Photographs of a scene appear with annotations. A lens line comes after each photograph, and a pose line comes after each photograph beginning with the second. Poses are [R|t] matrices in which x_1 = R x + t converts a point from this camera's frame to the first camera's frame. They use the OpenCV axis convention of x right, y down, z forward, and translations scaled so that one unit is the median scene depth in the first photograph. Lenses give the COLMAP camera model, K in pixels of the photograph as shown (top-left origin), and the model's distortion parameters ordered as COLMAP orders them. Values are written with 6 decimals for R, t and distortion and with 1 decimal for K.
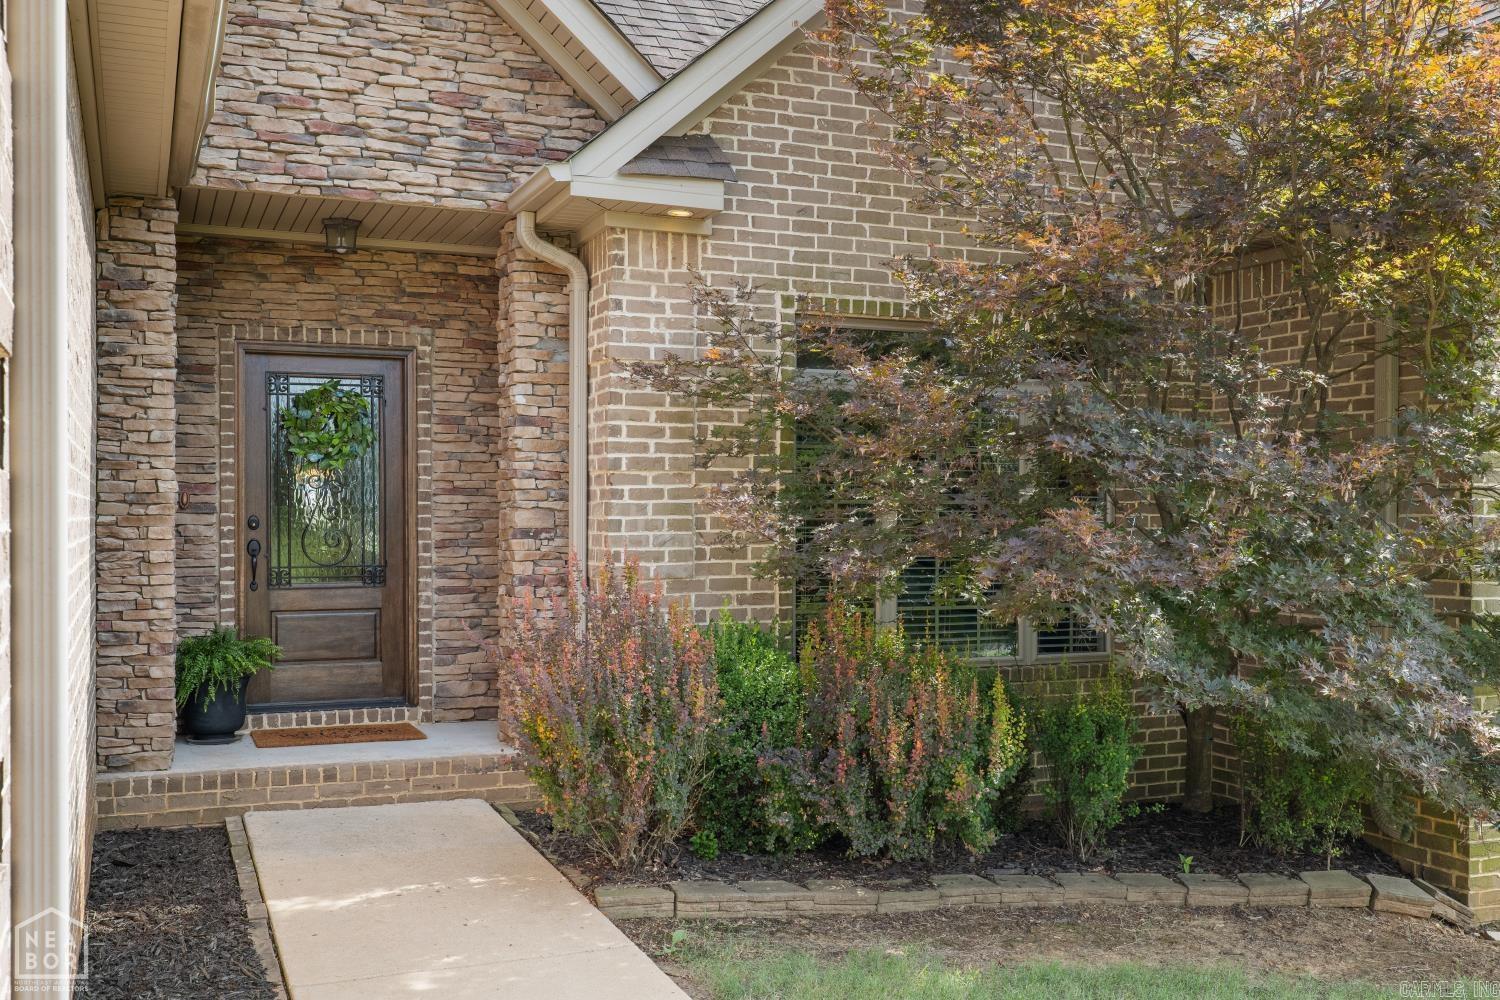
lens RADIAL K [[1447.4, 0, 741.4], [0, 1447.4, 510.0], [0, 0, 1]] dist [-0.008130, 0.010537]
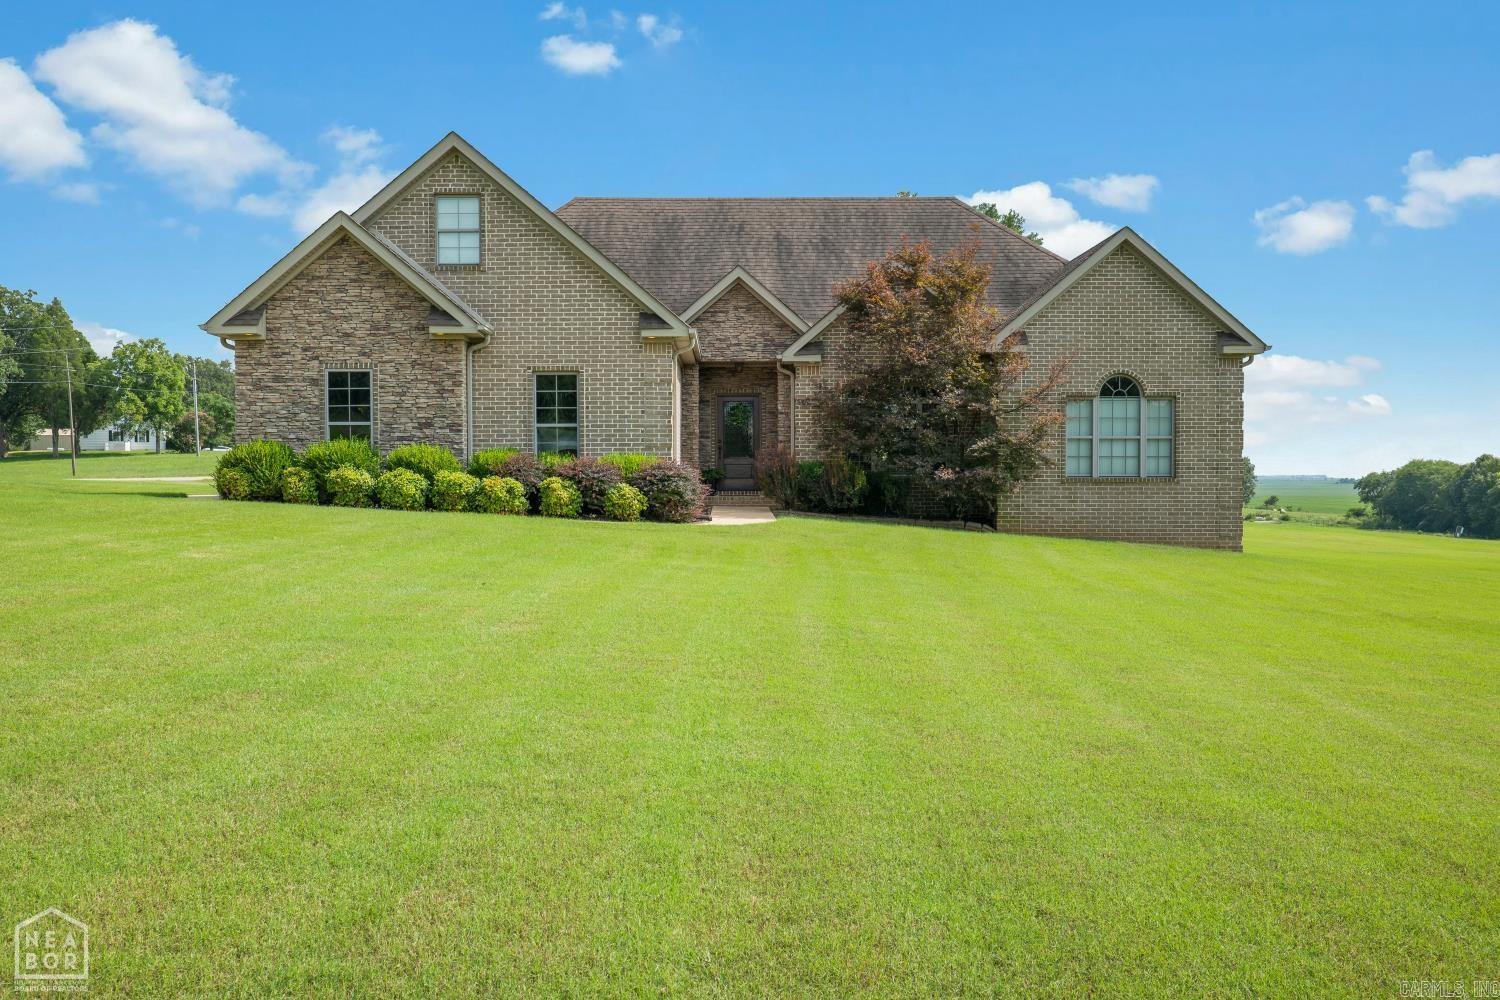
lens RADIAL K [[1447.4, 0, 741.4], [0, 1447.4, 510.0], [0, 0, 1]] dist [-0.008130, 0.010537]
pose [[0.928318, 0.004018, -0.371765, 1.291324], [0.005105, 0.999710, 0.023552, 0.114824], [0.371752, -0.023762, 0.928028, -2.871968]]
